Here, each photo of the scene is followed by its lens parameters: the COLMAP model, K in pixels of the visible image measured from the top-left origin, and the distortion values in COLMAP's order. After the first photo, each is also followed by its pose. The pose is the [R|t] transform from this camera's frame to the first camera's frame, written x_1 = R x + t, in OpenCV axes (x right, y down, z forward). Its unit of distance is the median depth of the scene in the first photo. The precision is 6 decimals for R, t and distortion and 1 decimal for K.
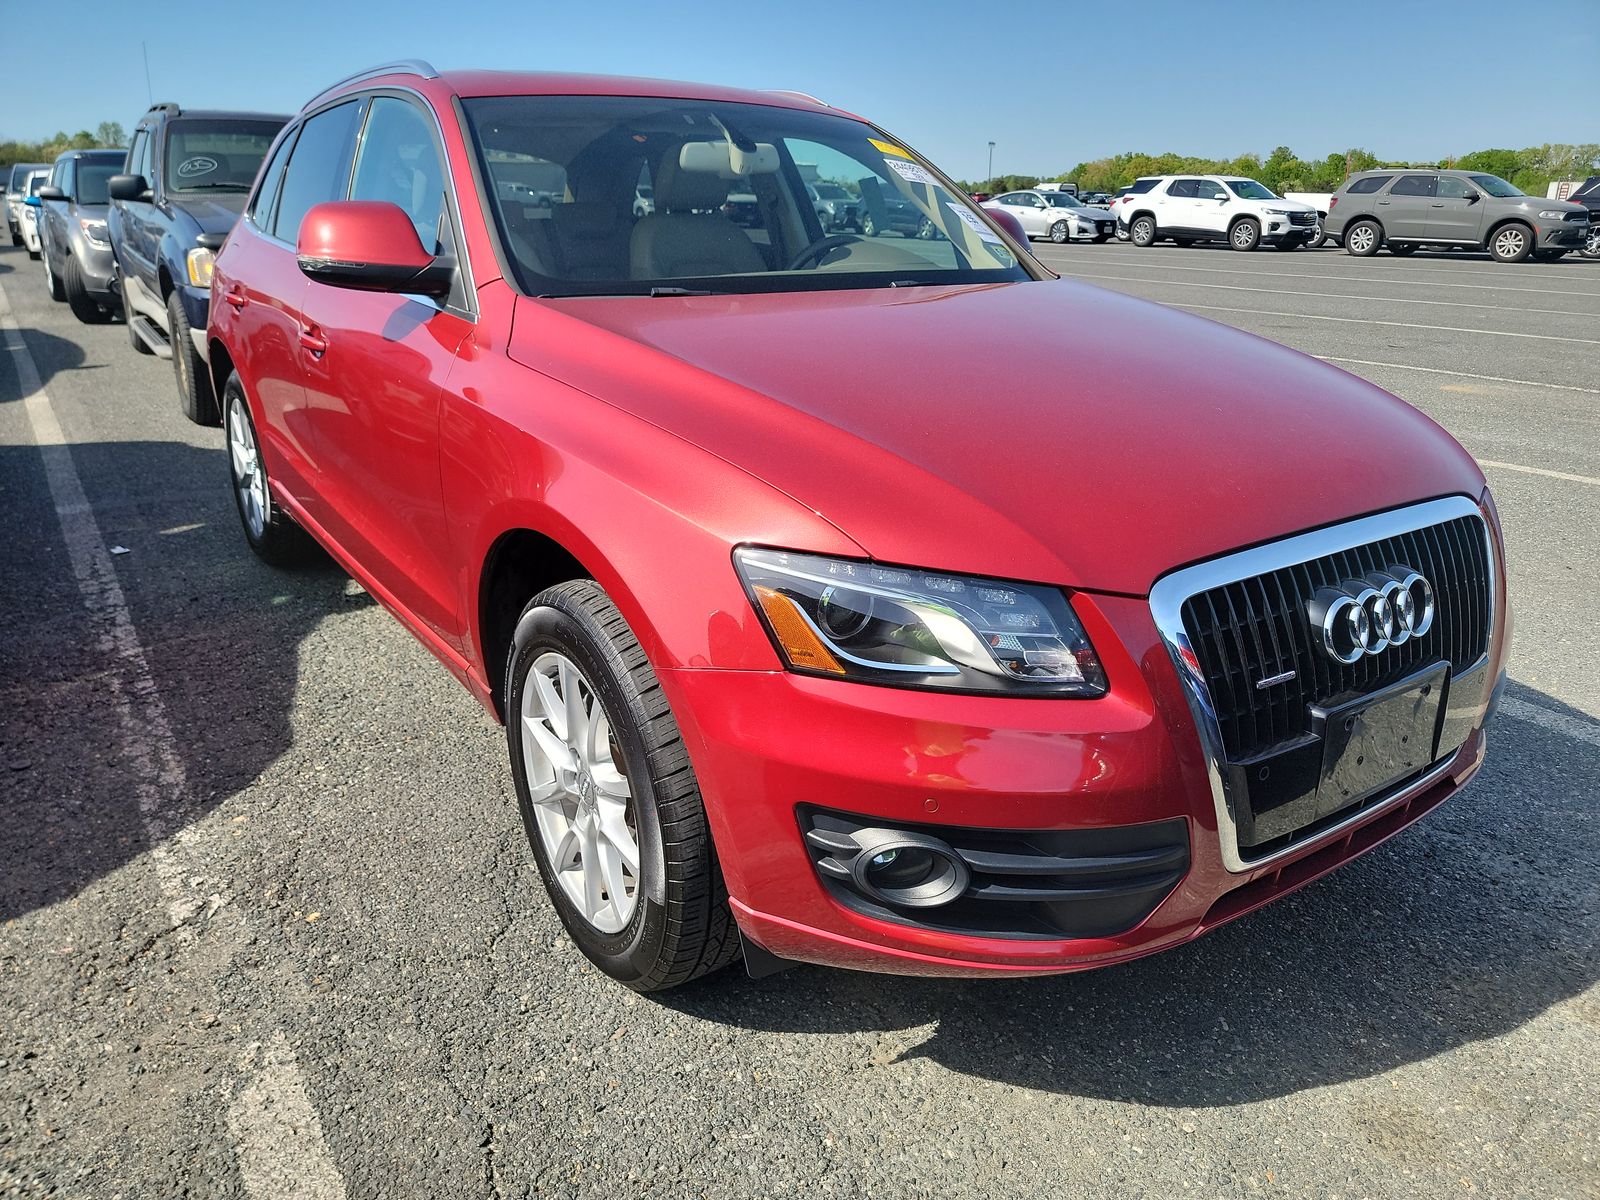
lens RADIAL K [[1138.4, 0, 803.3], [0, 1138.4, 604.2], [0, 0, 1]] dist [0.069967, -0.052579]
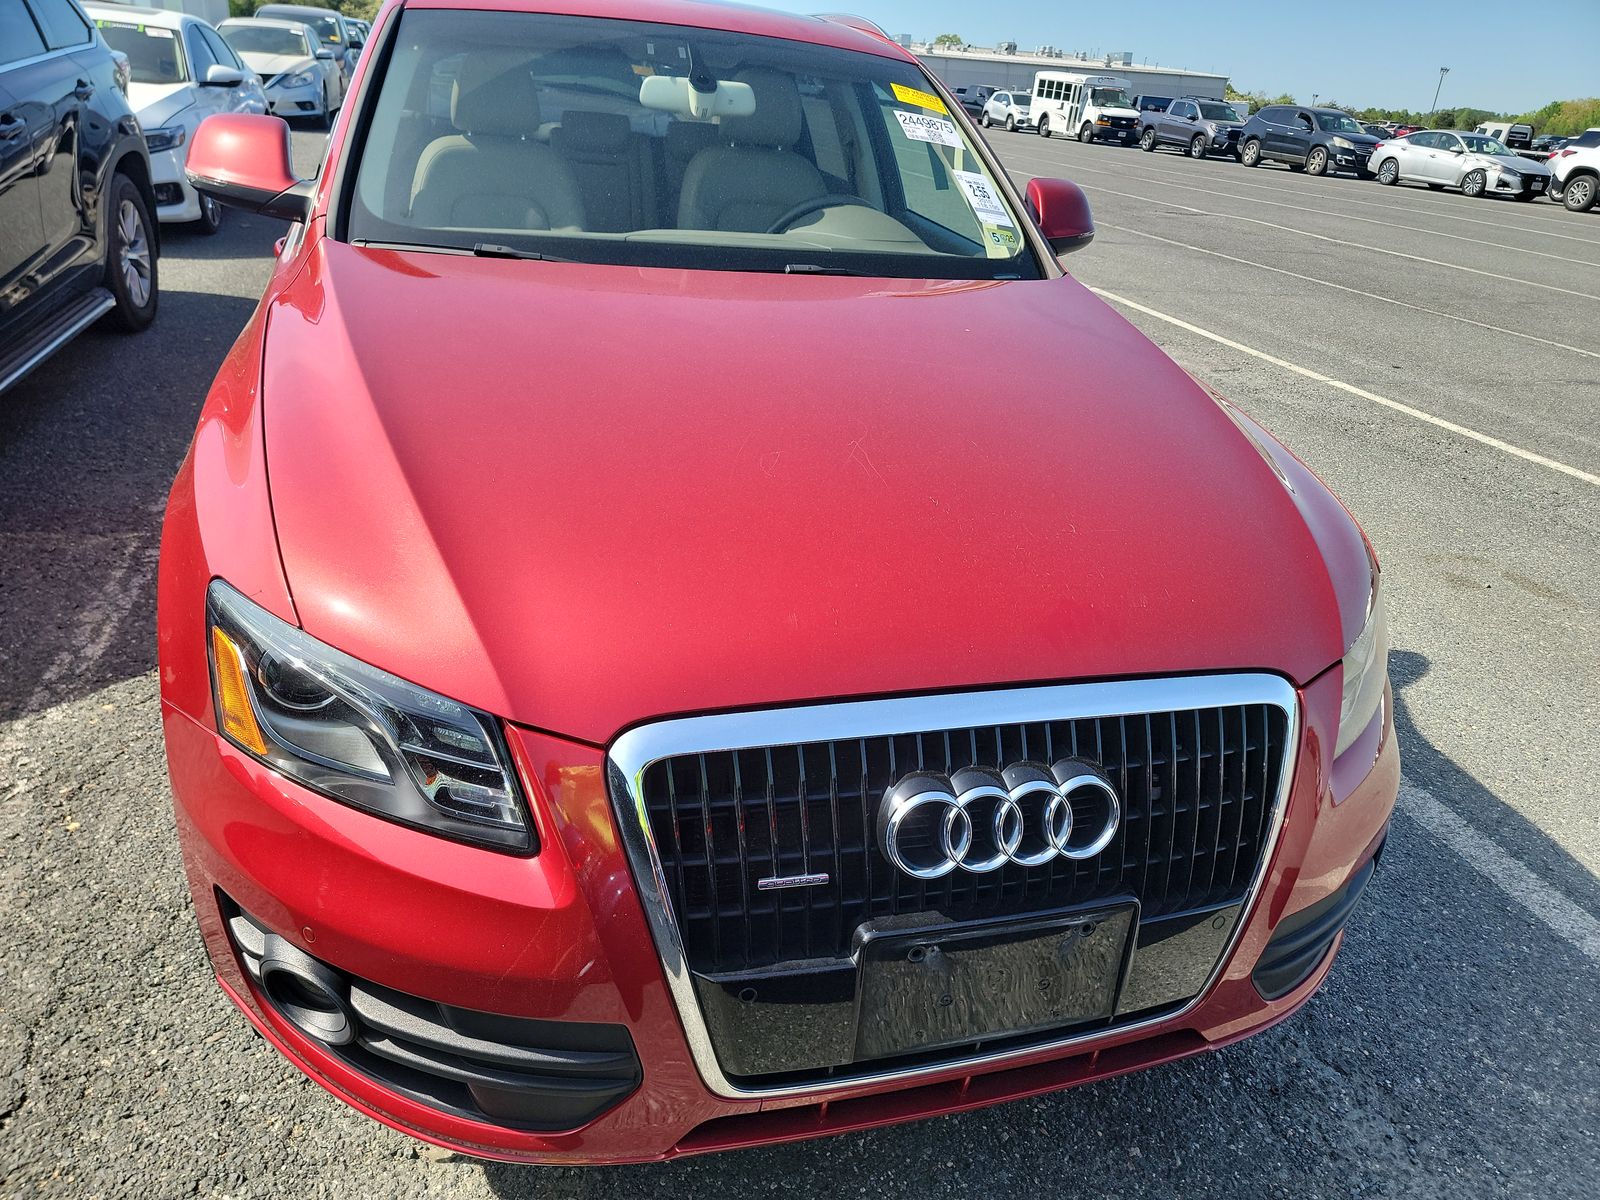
lens RADIAL K [[1143.2, 0, 800.0], [0, 1143.2, 600.0], [0, 0, 1]] dist [0.056981, -0.051647]
pose [[0.945036, 0.195975, -0.261728, 0.318793], [-0.177011, 0.979671, 0.094407, -0.105407], [0.274909, -0.042889, 0.960513, 0.150541]]
